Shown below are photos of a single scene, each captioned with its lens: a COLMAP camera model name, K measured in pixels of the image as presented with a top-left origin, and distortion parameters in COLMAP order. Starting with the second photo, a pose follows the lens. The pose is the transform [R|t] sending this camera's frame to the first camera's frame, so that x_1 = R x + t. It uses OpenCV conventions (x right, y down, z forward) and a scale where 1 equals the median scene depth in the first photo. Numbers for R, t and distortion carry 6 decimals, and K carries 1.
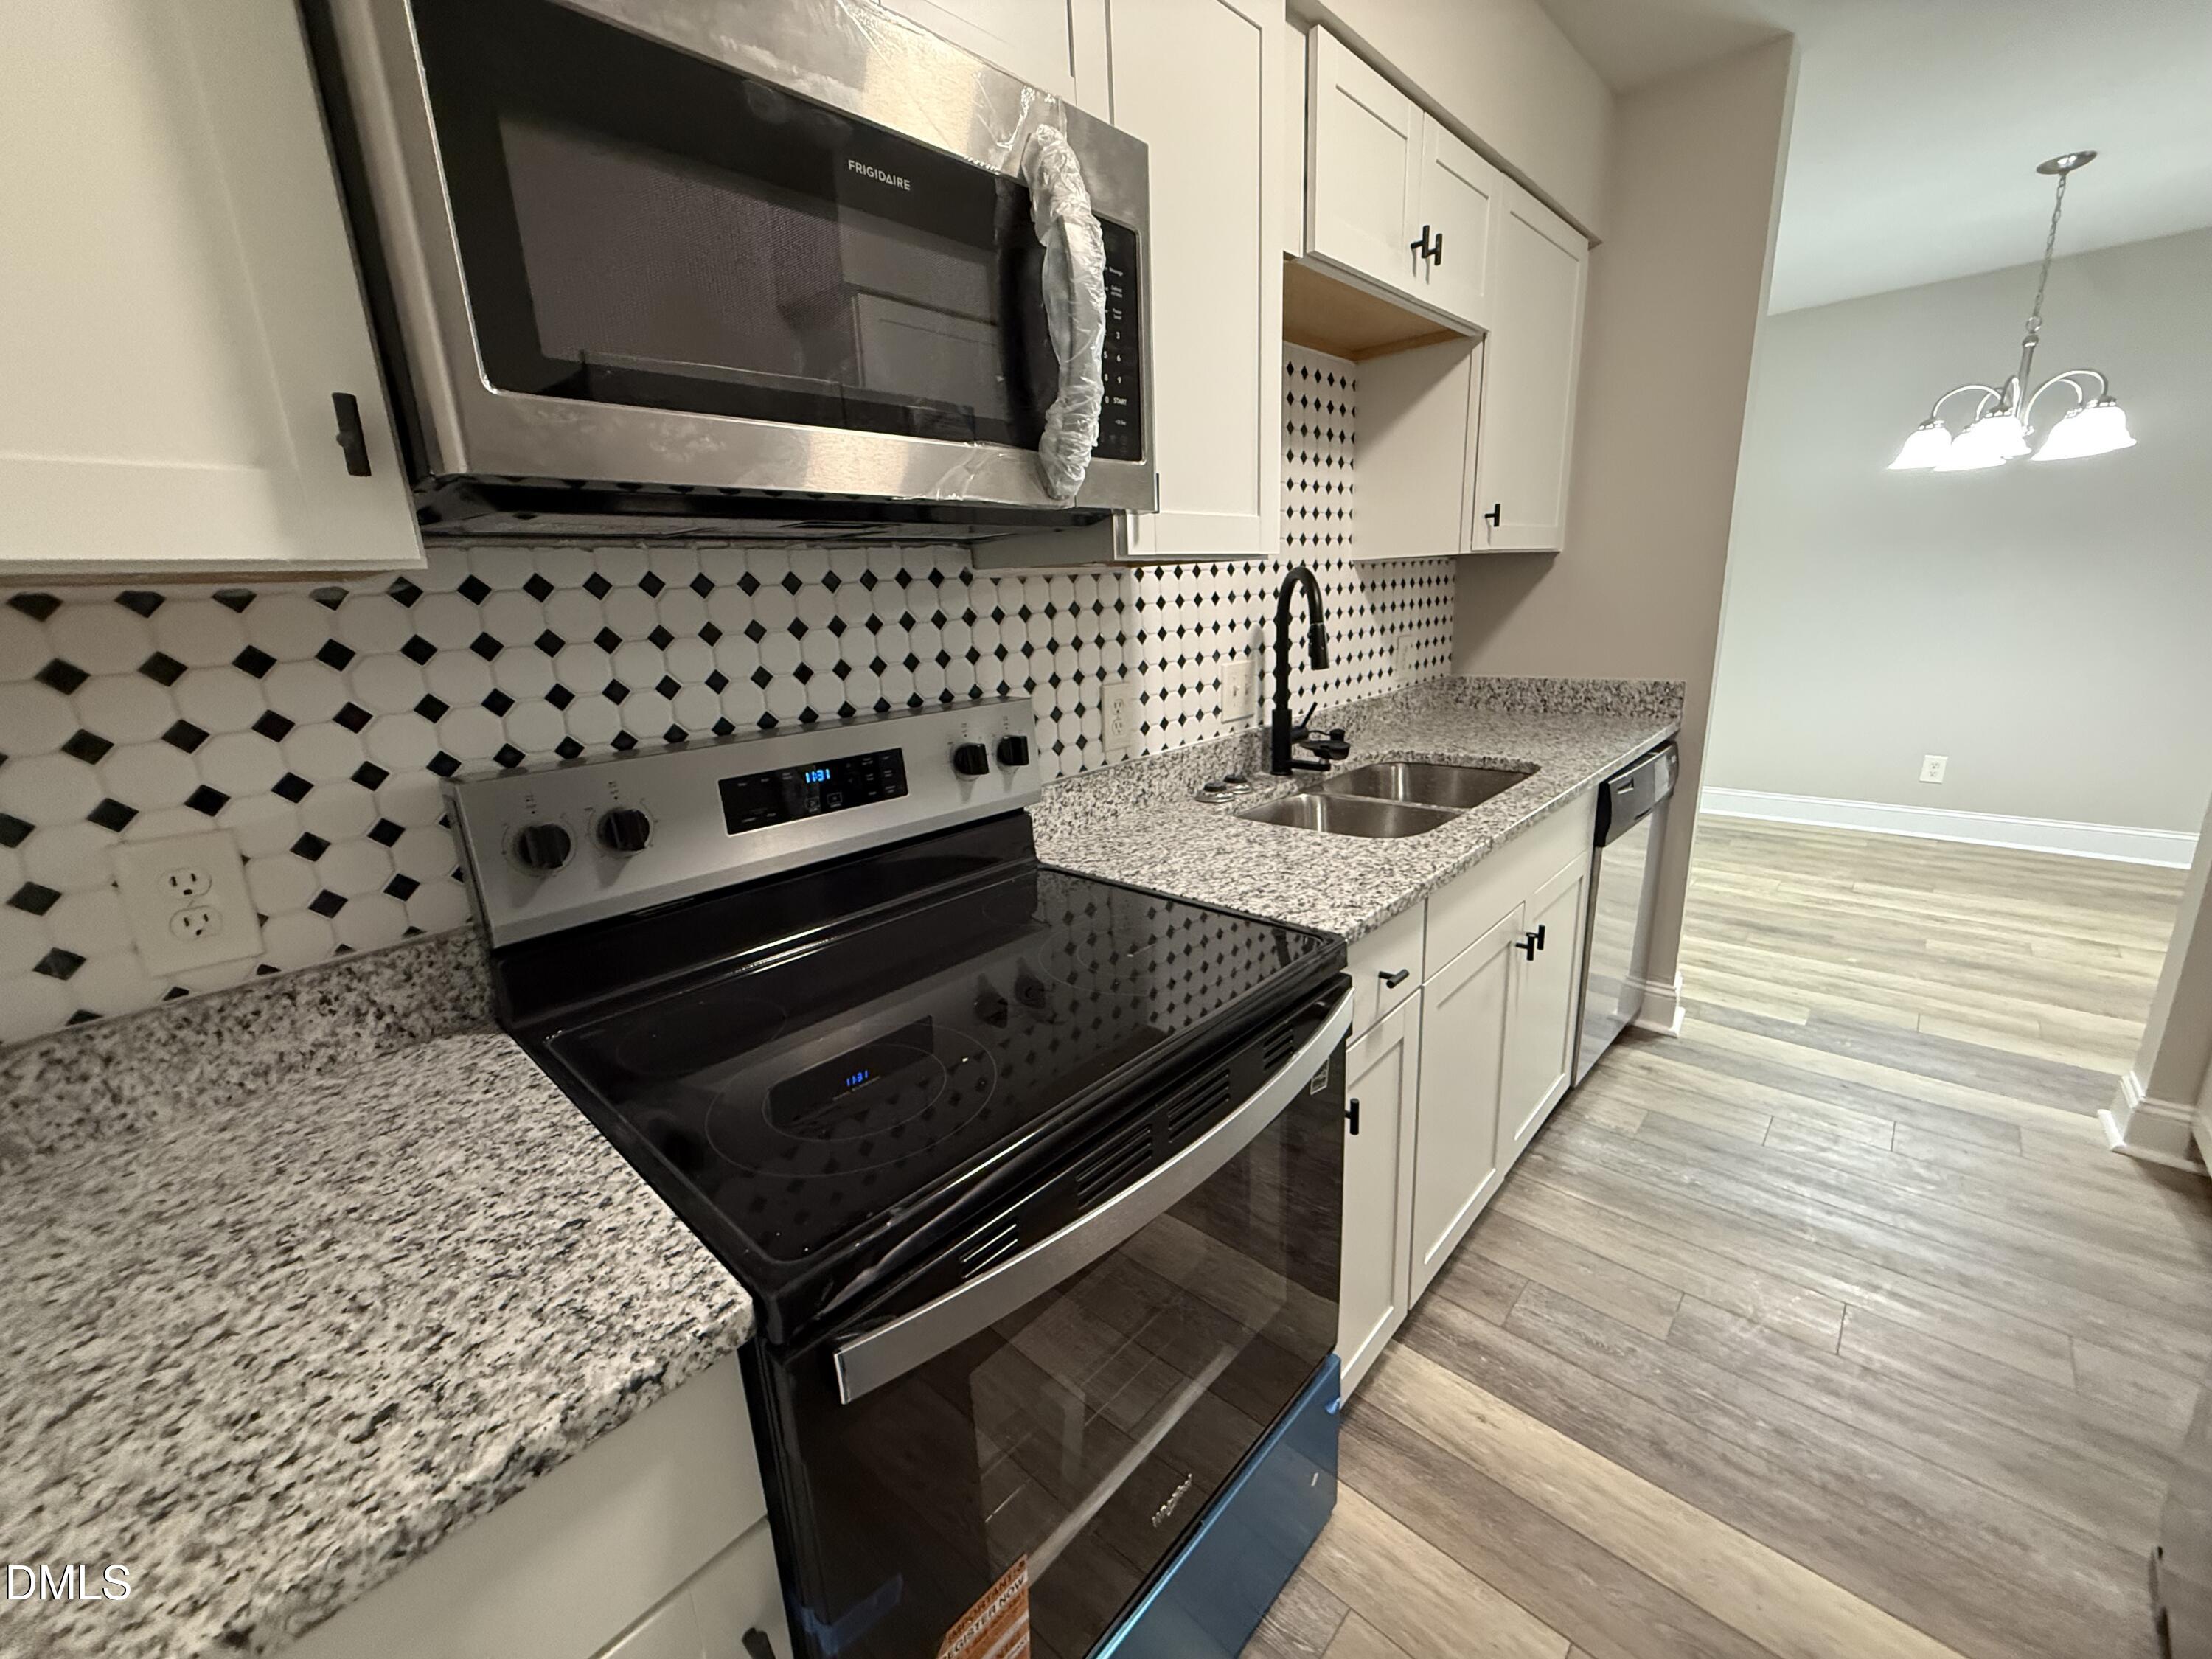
lens RADIAL K [[879.0, 0, 1106.0], [0, 879.0, 829.5], [0, 0, 1]] dist [-0.000121, -0.000101]
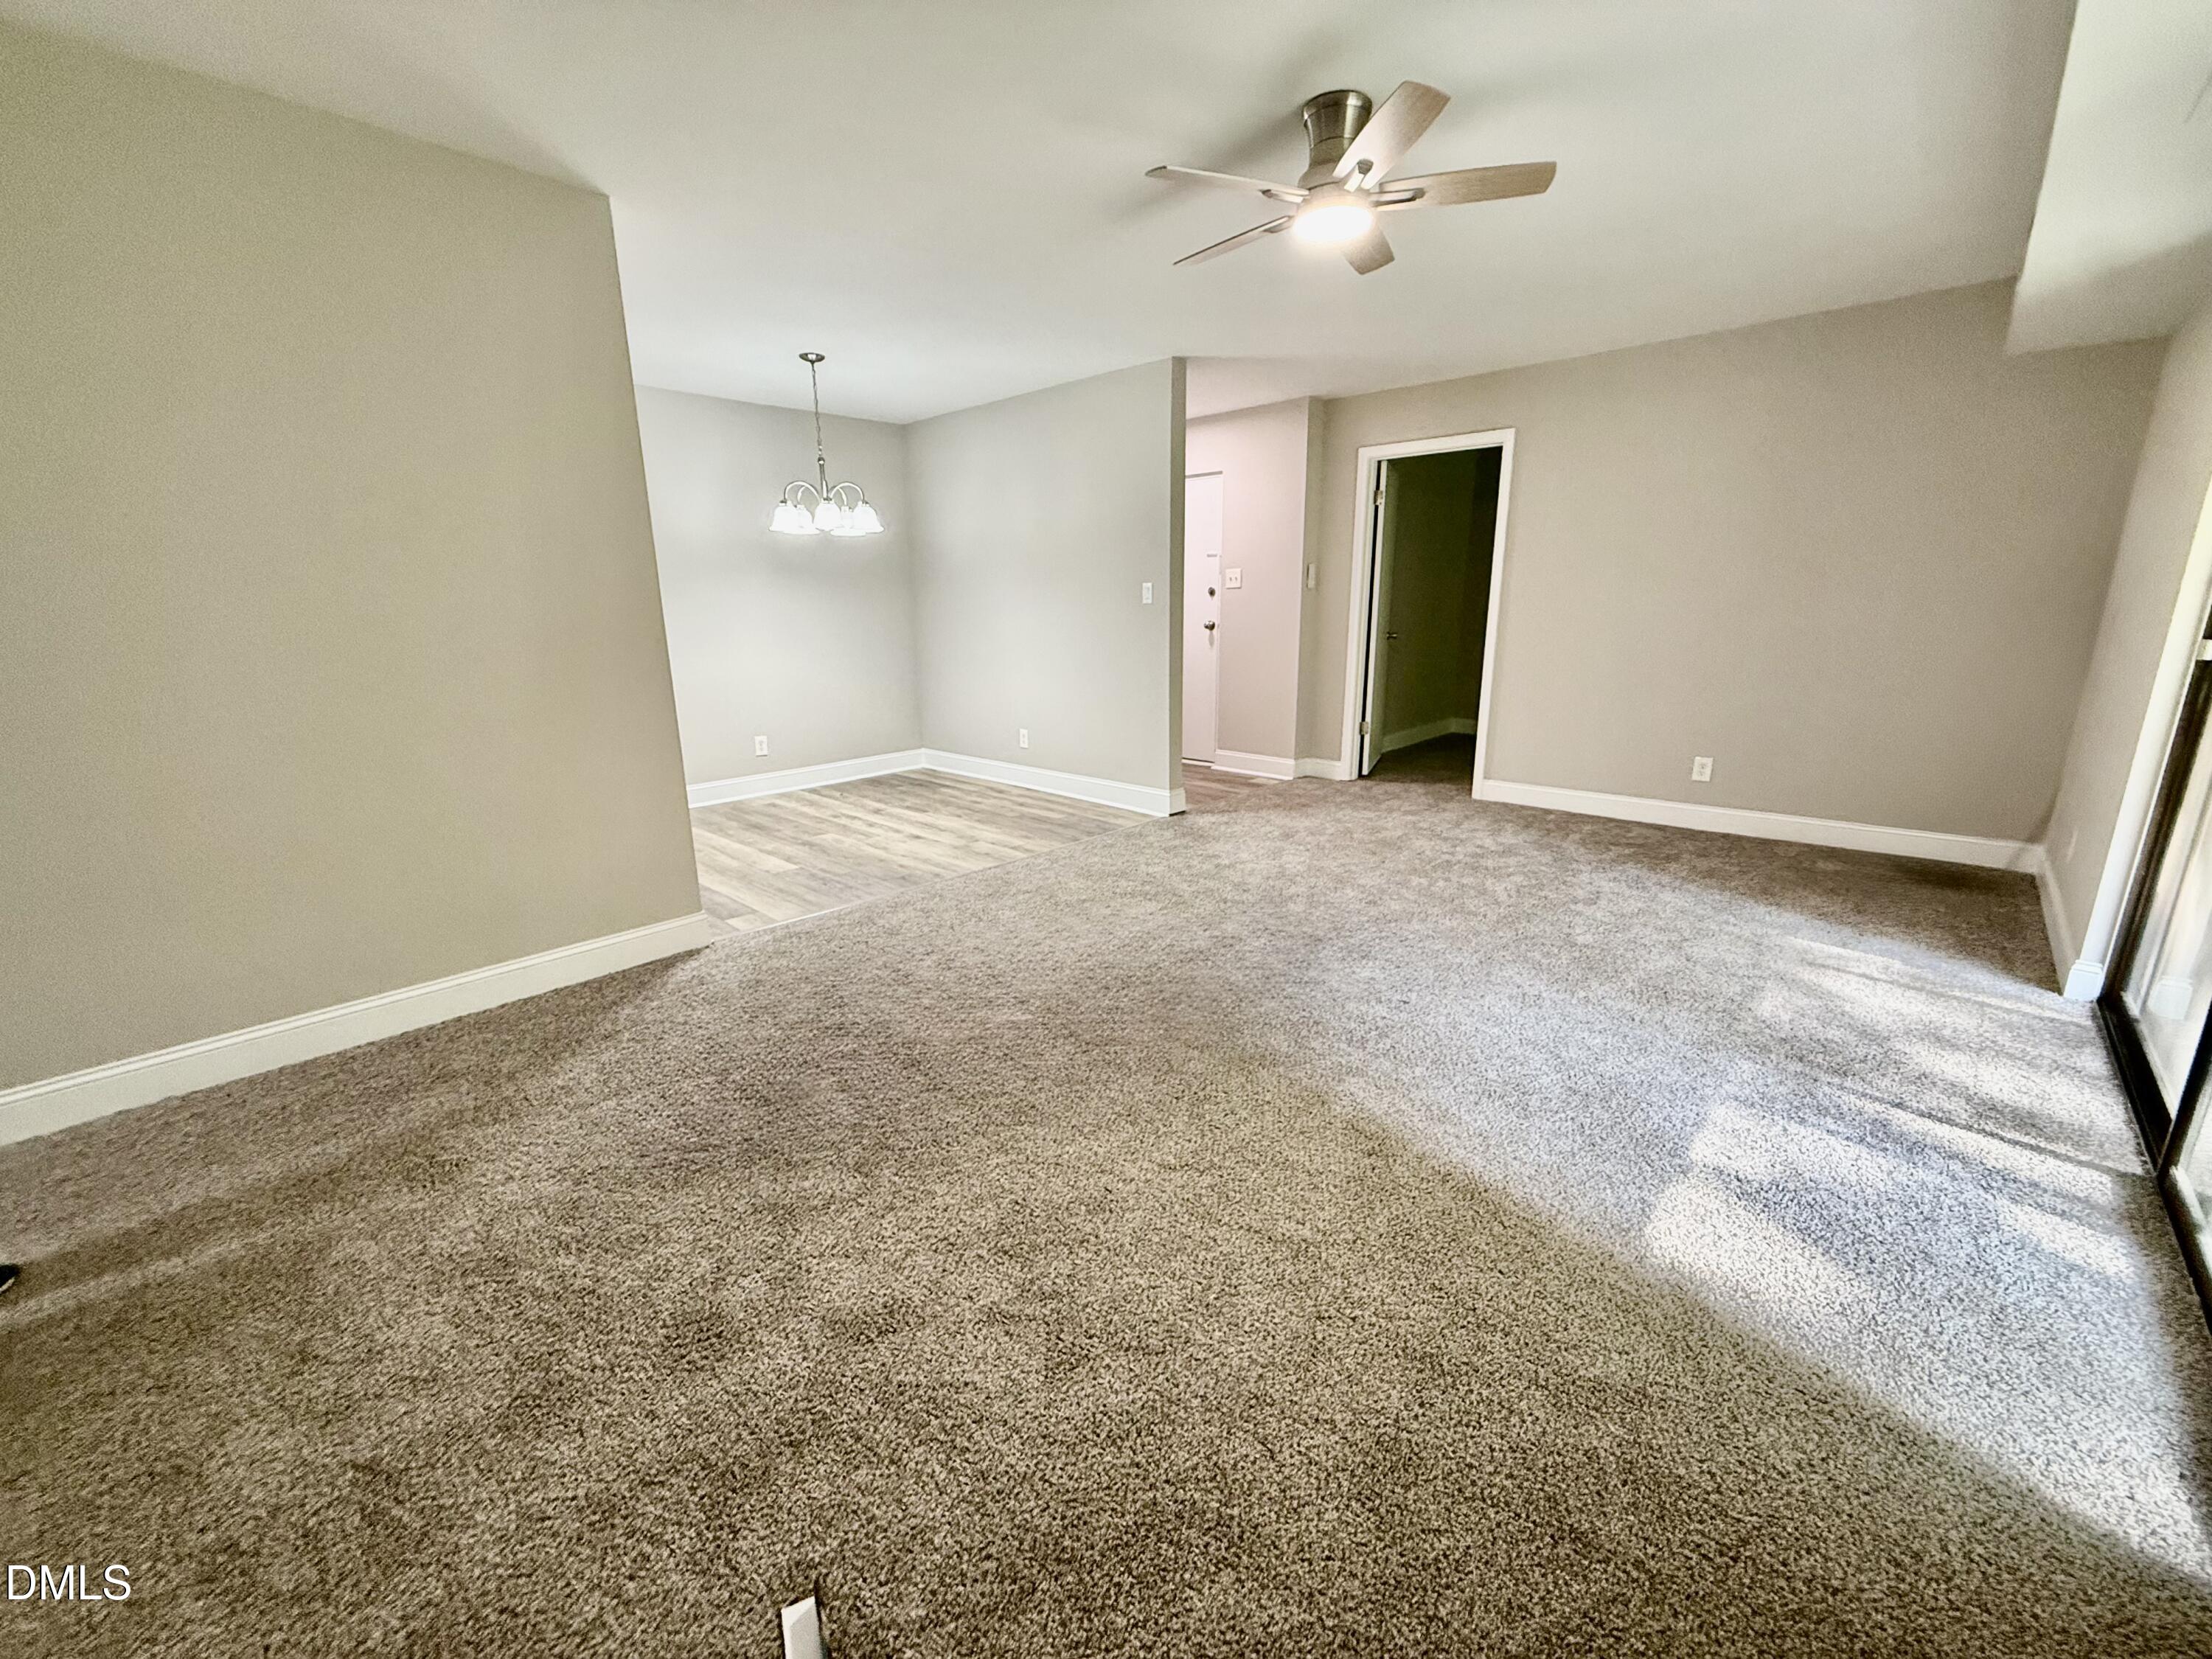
lens RADIAL K [[904.0, 0, 1106.0], [0, 904.0, 829.5], [0, 0, 1]] dist [-0.003529, -0.000198]
pose [[0.999230, 0.033930, 0.019679, 2.521921], [-0.033690, 0.999356, -0.012392, 0.218187], [-0.020087, 0.011720, 0.999730, -1.101011]]
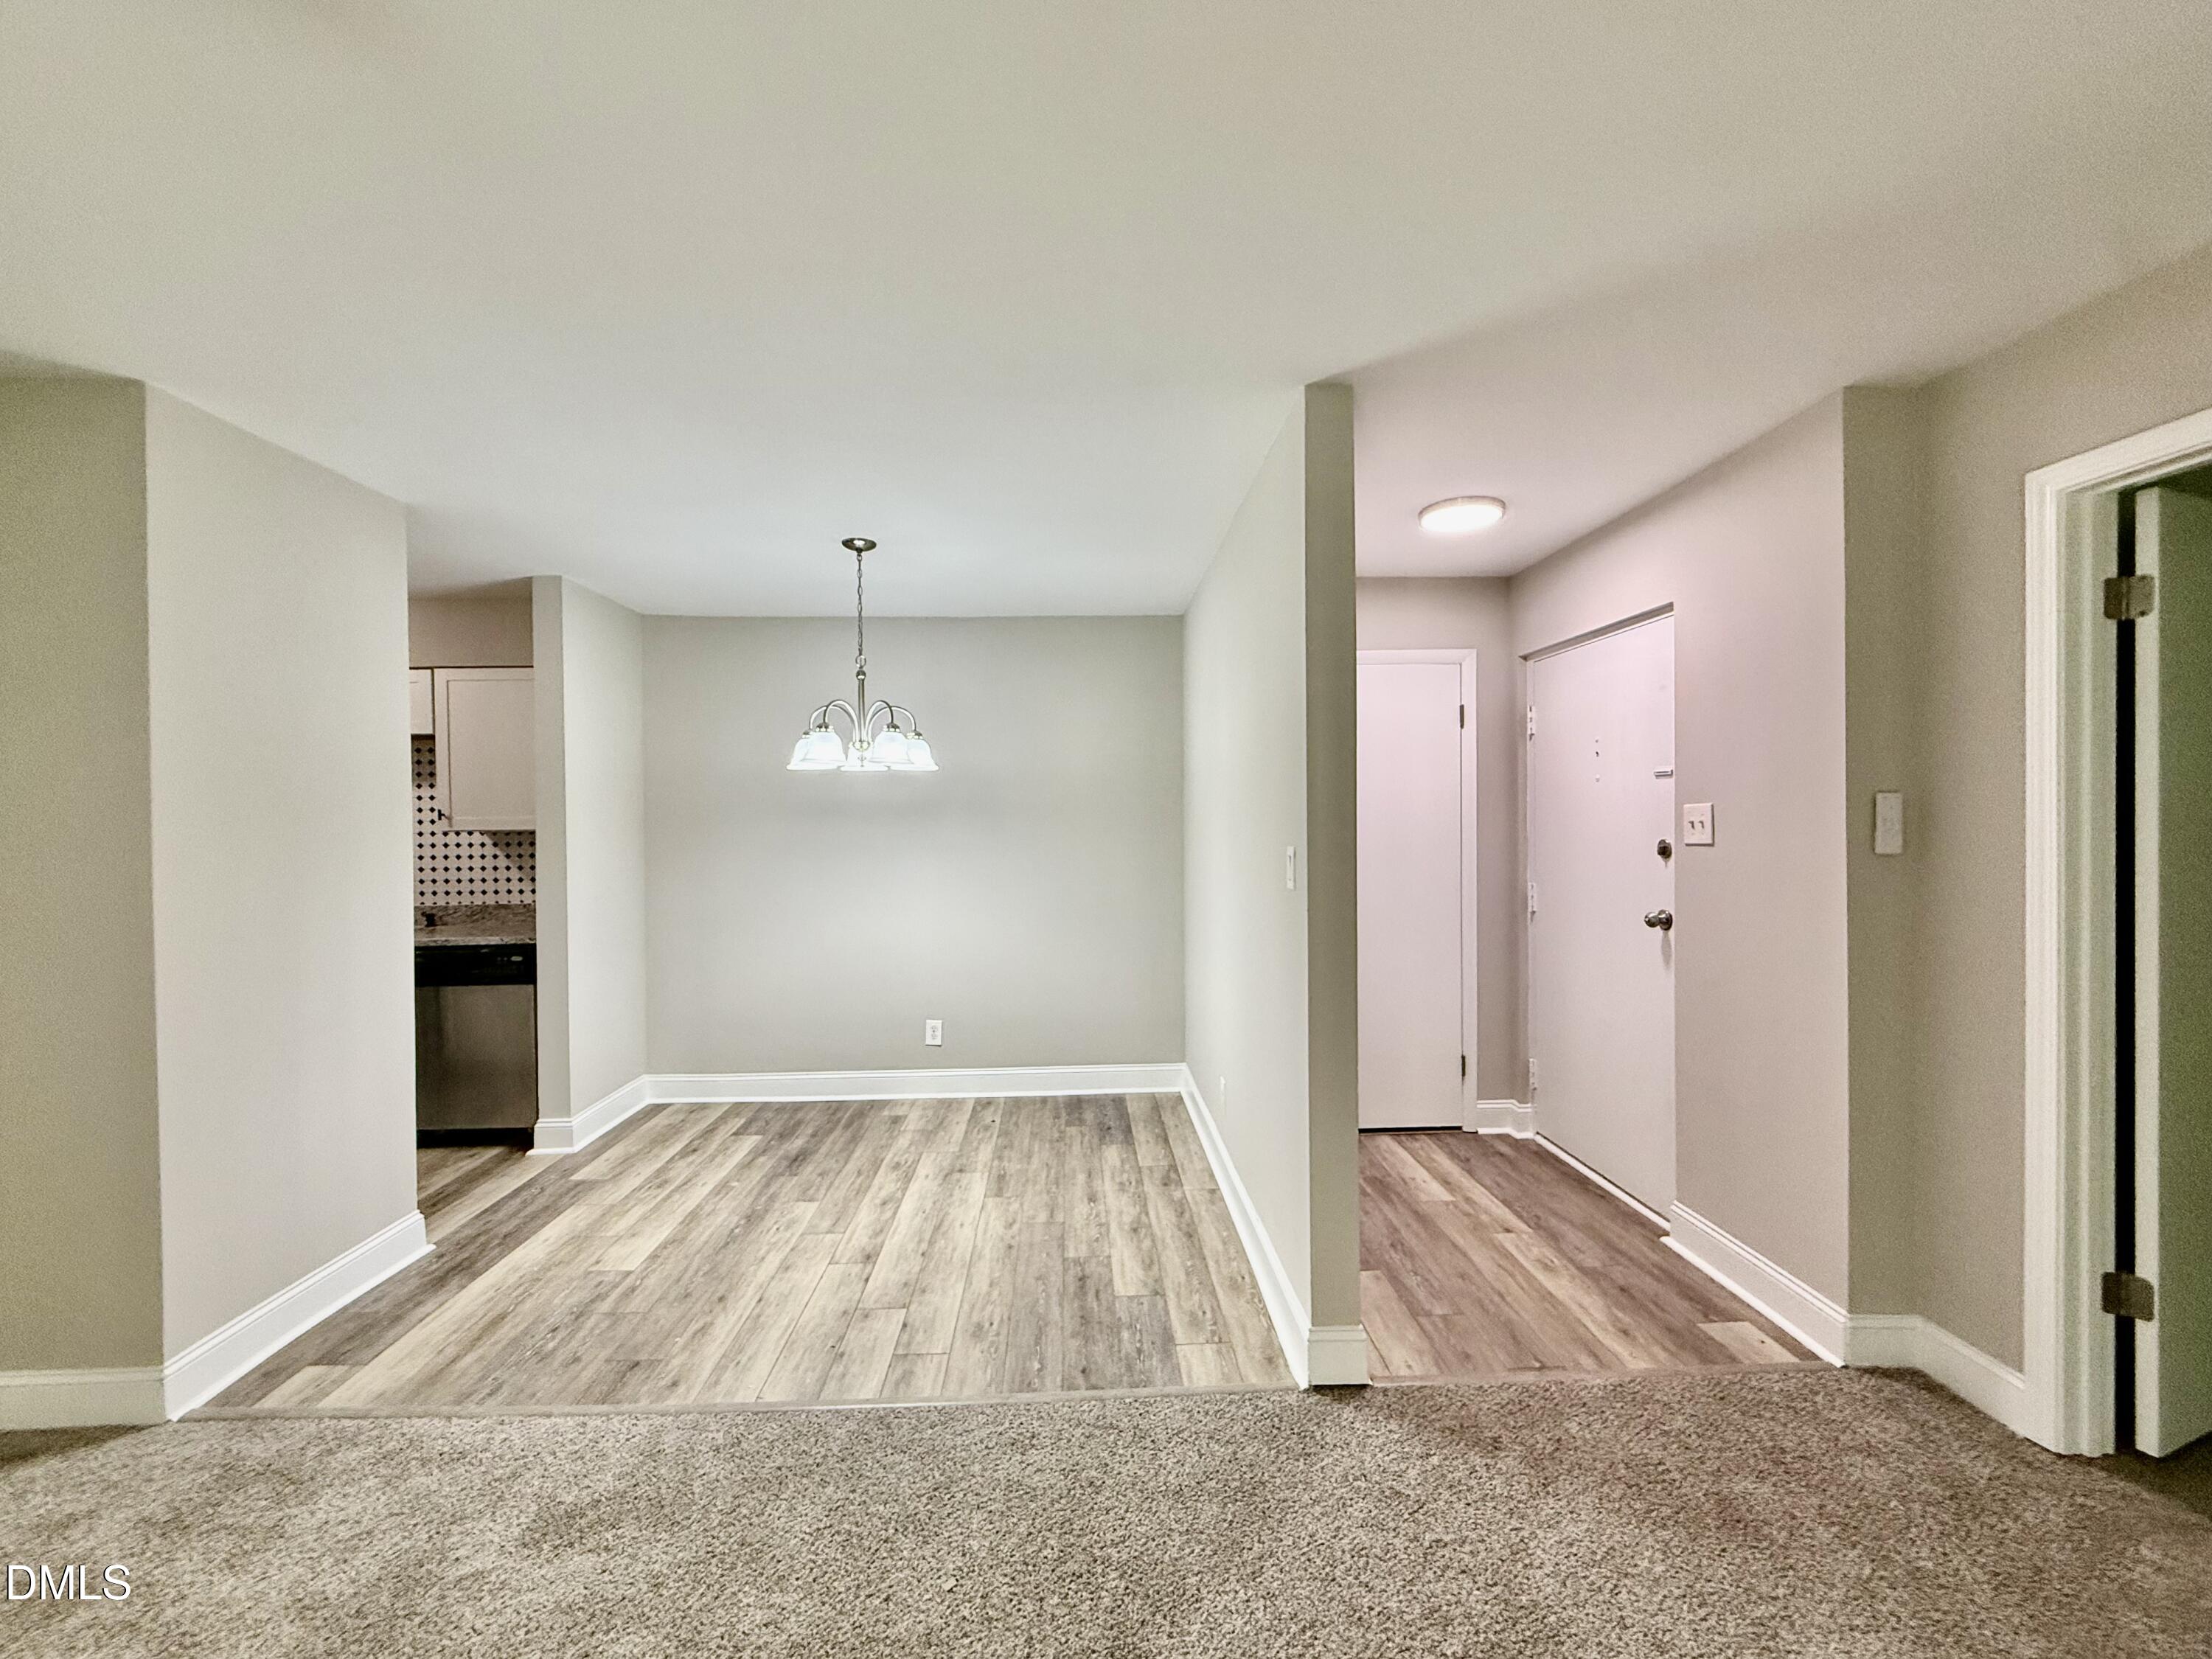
lens RADIAL K [[904.0, 0, 1106.0], [0, 904.0, 829.5], [0, 0, 1]] dist [-0.003529, -0.000198]
pose [[0.713202, 0.048247, -0.699296, 3.442995], [-0.203400, 0.968949, -0.140594, -0.399480], [0.670799, 0.242509, 0.700870, 0.672851]]
